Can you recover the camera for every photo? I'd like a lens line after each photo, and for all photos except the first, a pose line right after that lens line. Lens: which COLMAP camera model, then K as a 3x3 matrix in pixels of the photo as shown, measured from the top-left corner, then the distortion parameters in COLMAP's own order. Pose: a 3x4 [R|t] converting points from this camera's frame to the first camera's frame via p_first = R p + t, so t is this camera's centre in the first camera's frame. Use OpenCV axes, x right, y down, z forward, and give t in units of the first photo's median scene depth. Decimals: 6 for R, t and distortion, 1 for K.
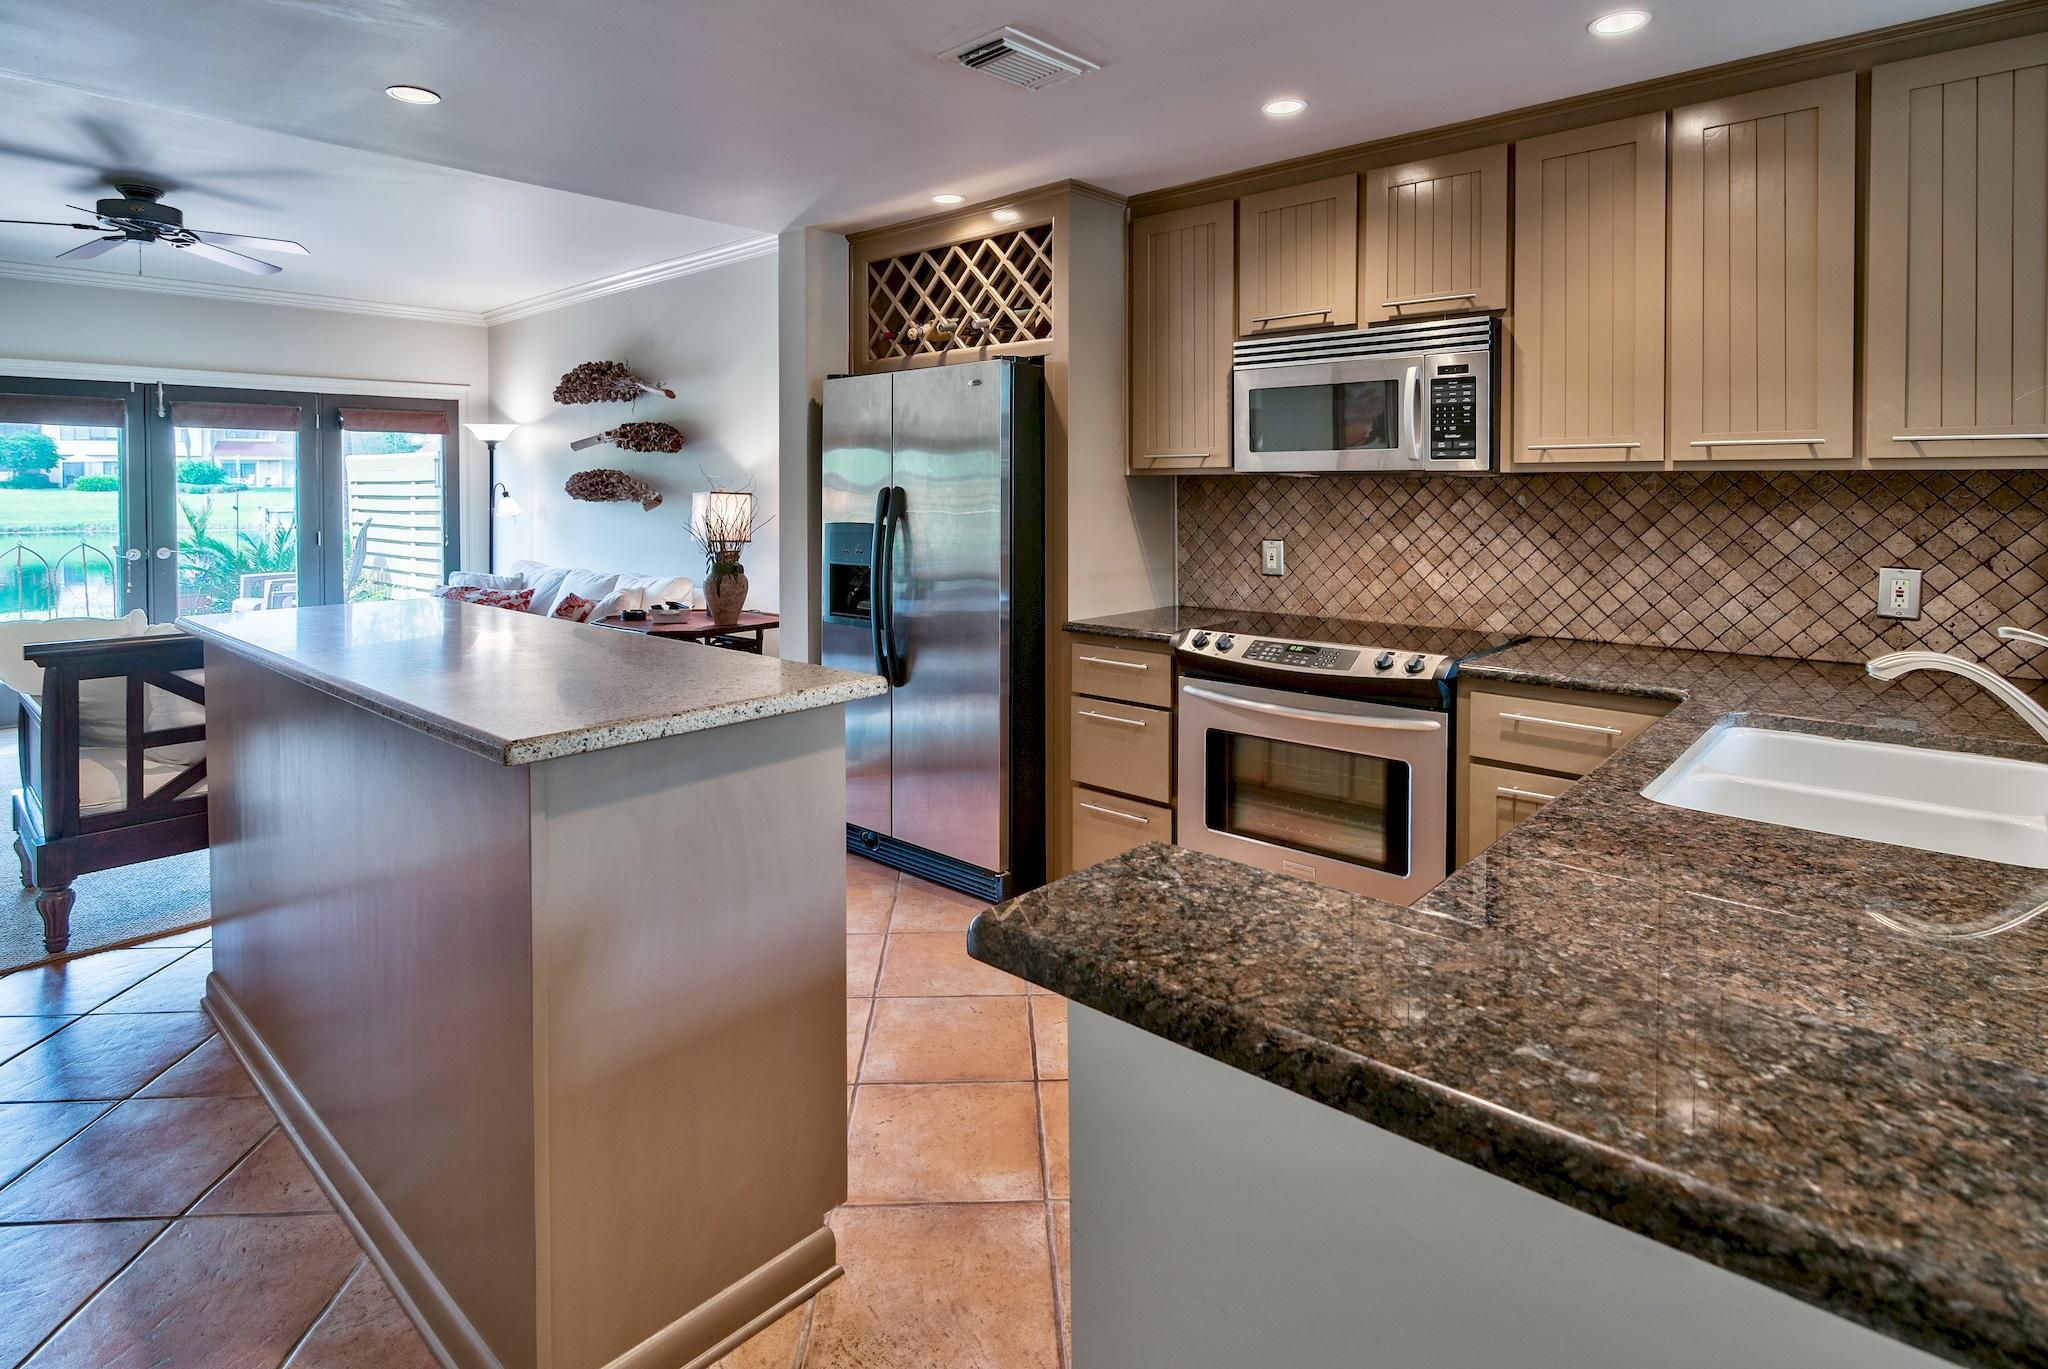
lens RADIAL K [[1064.4, 0, 1022.5], [0, 1064.4, 501.8], [0, 0, 1]] dist [-0.001528, -0.001107]
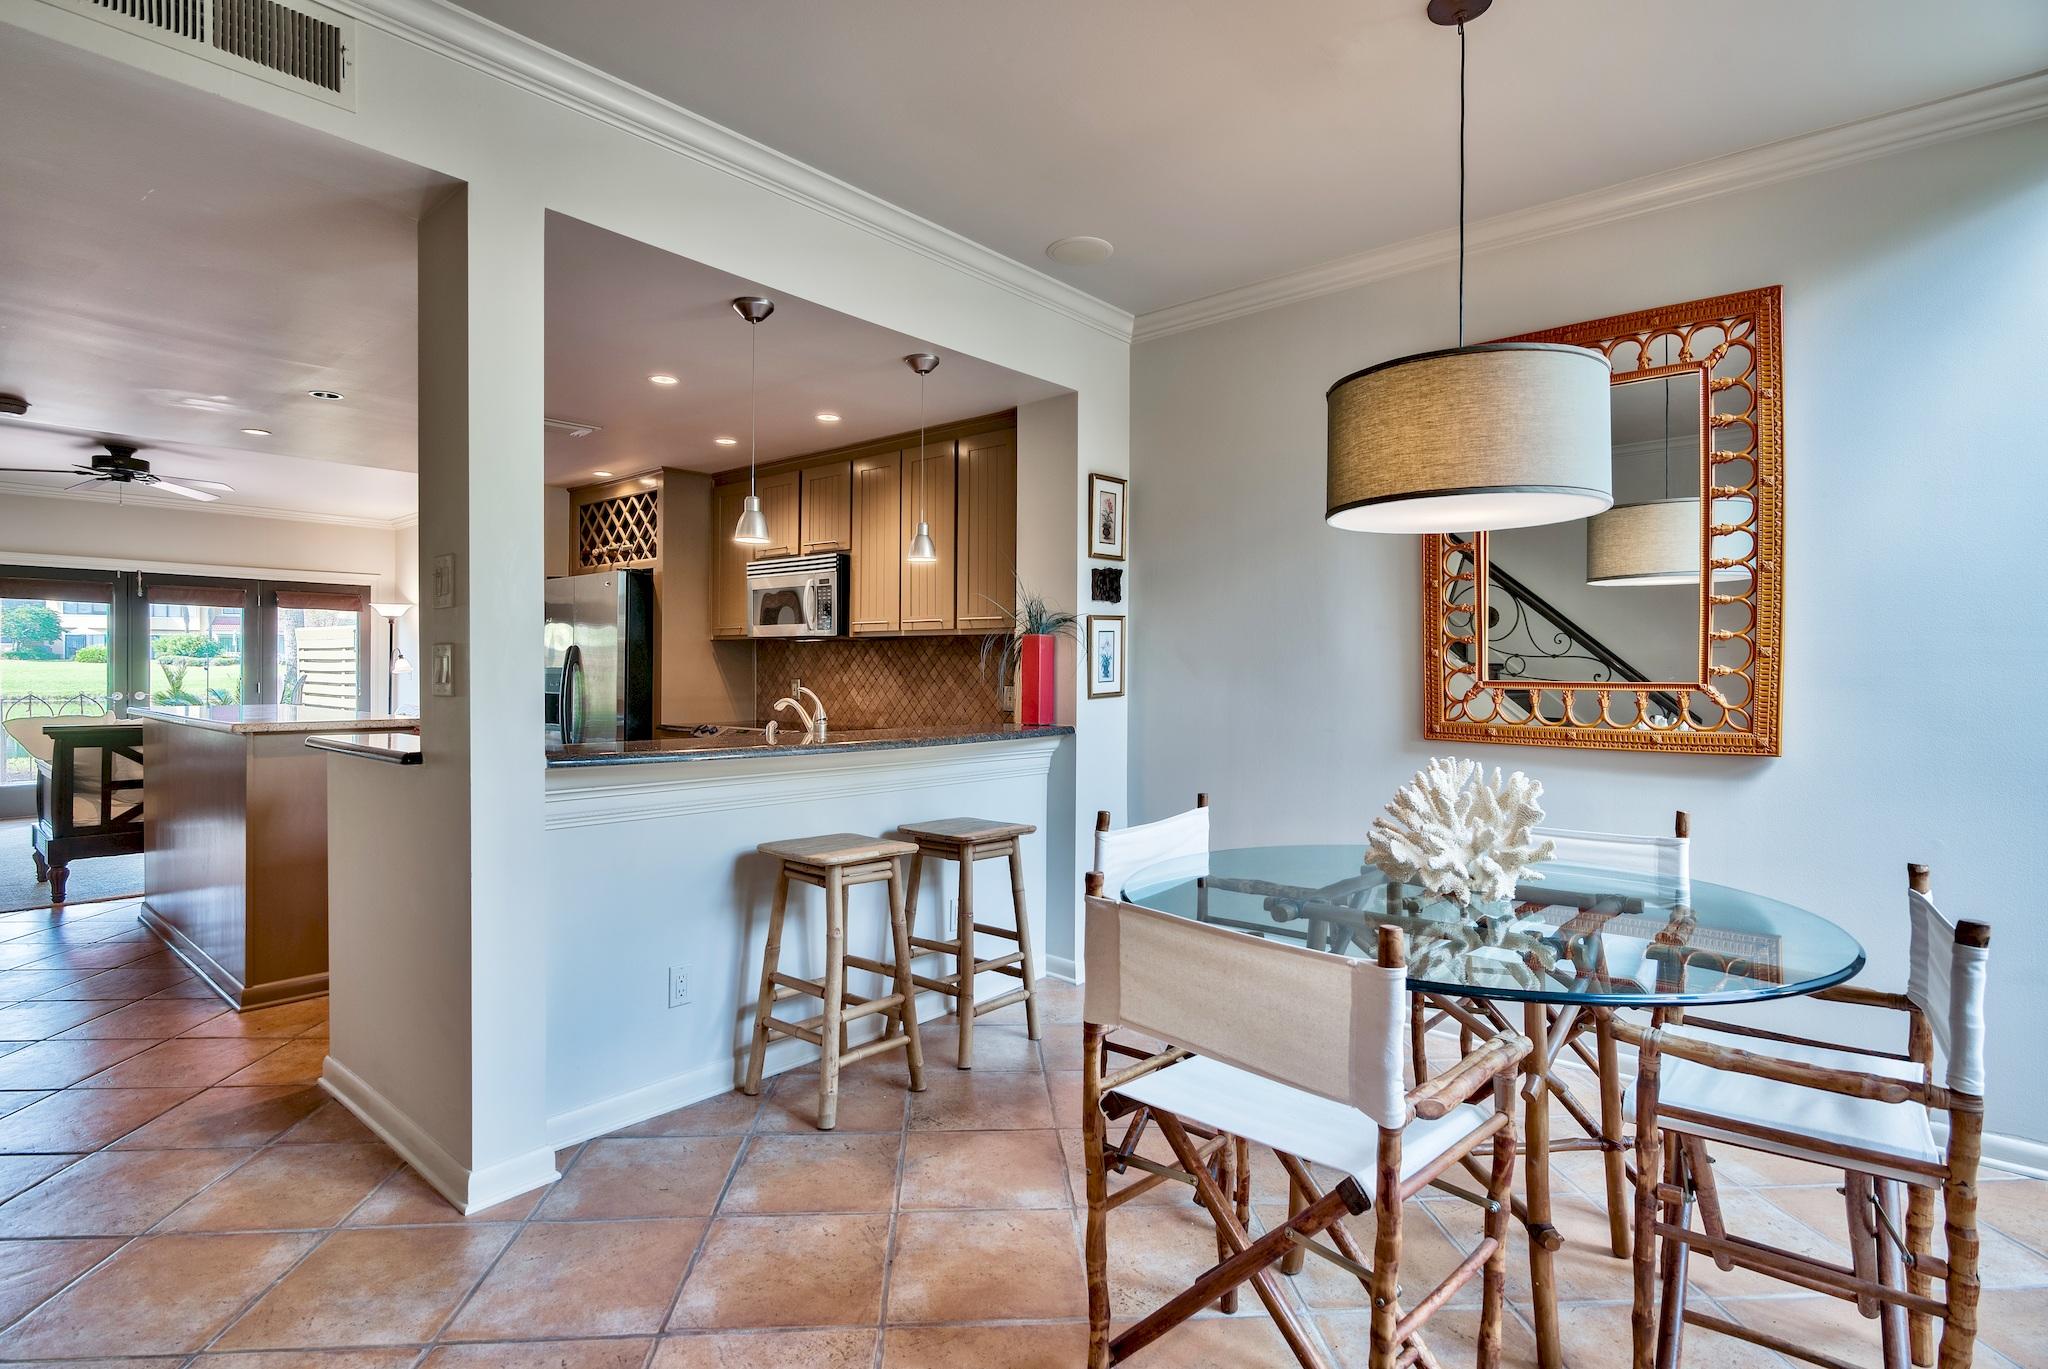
lens RADIAL K [[1027.7, 0, 1014.6], [0, 1027.7, 678.7], [0, 0, 1]] dist [0.000606, -0.000249]
pose [[0.999870, 0.011603, 0.011179, 0.595012], [-0.011522, 0.999907, -0.007287, 0.045936], [-0.011263, 0.007157, 0.999911, -0.660712]]
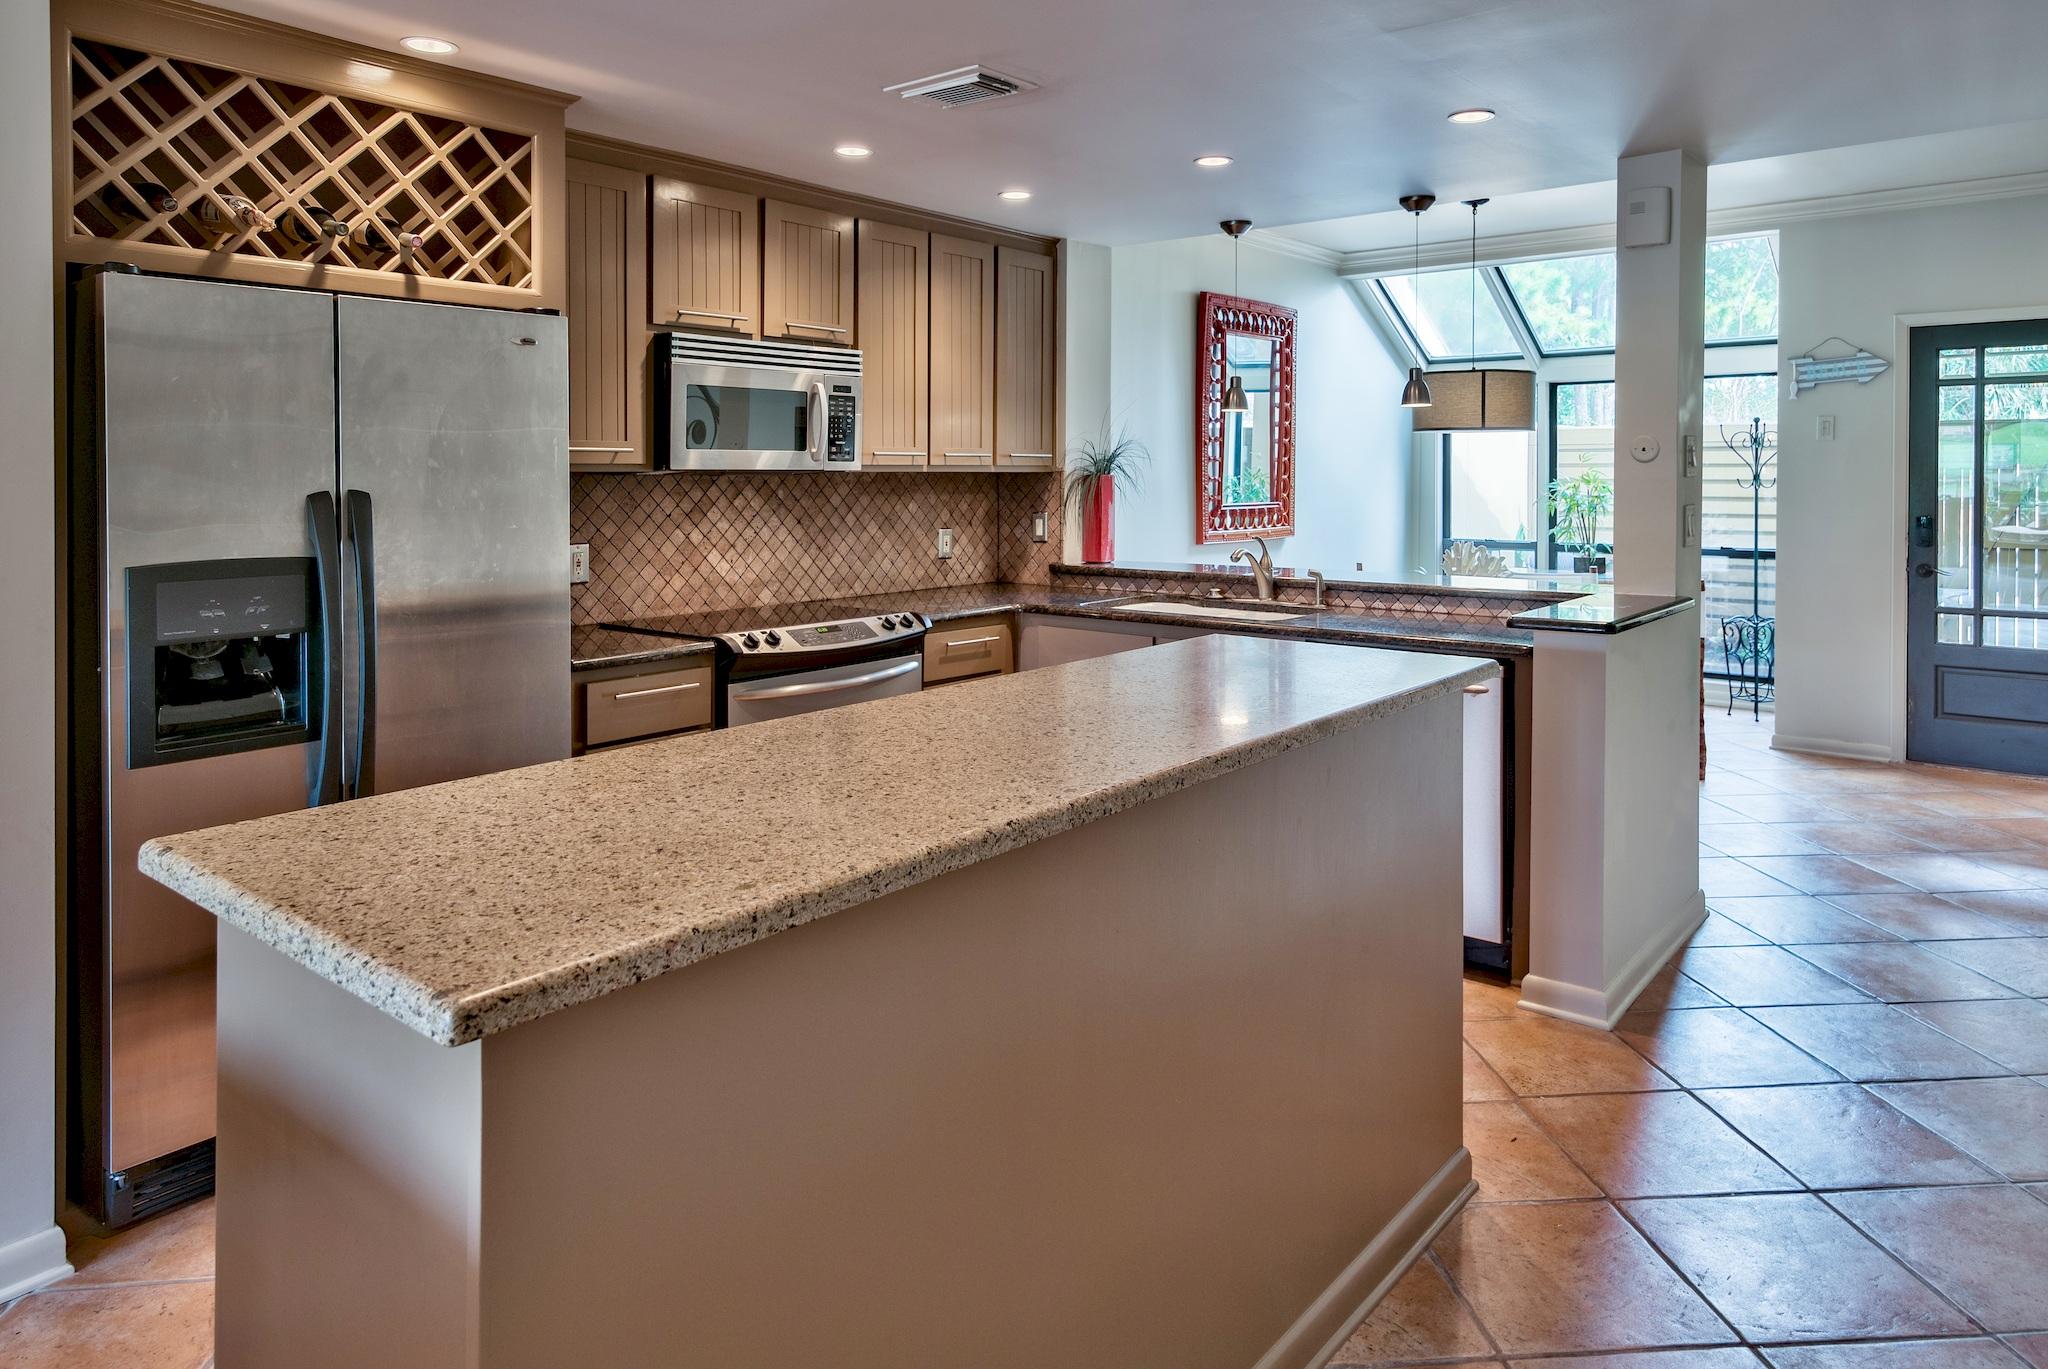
lens RADIAL K [[1315.2, 0, 1023.8], [0, 1315.2, 486.5], [0, 0, 1]] dist [0.028734, -0.003015]
pose [[-0.051543, -0.010047, 0.998620, -0.945804], [0.016503, 0.999804, 0.010911, -0.019469], [-0.998534, 0.017043, -0.051367, 0.719468]]
